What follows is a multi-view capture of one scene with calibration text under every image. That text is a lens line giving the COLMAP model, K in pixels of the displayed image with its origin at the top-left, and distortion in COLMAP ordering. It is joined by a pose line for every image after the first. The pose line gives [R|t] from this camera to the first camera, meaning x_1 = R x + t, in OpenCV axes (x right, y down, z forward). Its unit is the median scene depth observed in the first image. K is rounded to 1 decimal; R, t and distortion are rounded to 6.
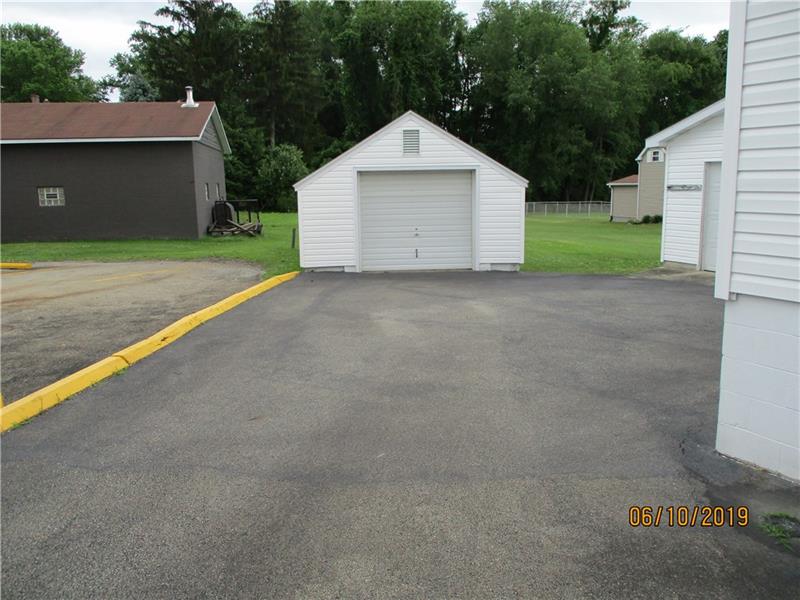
lens RADIAL K [[673.6, 0, 408.8], [0, 673.6, 301.8], [0, 0, 1]] dist [-0.029966, 0.010470]
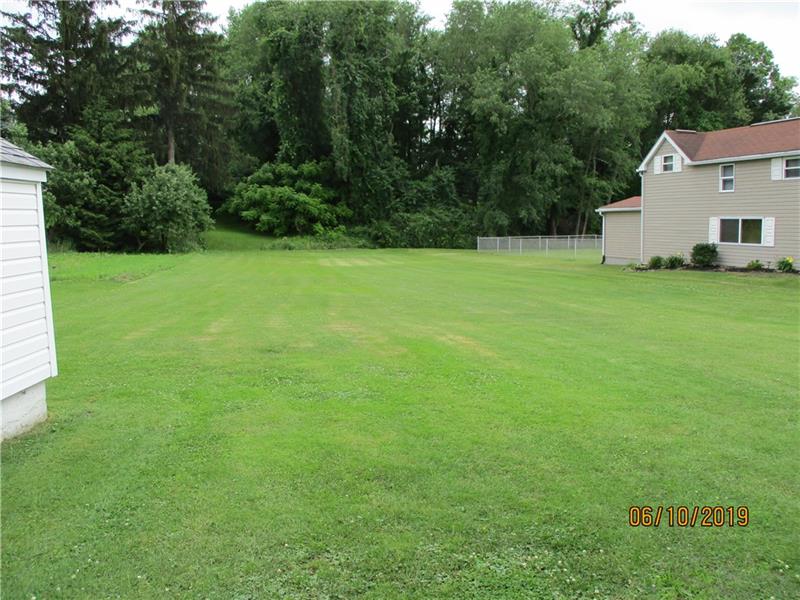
lens RADIAL K [[673.6, 0, 408.8], [0, 673.6, 301.8], [0, 0, 1]] dist [-0.029966, 0.010470]
pose [[0.999944, -0.007825, -0.007061, 0.070665], [0.007447, 0.998618, -0.052032, -0.030698], [0.007459, 0.051977, 0.998620, 0.208072]]
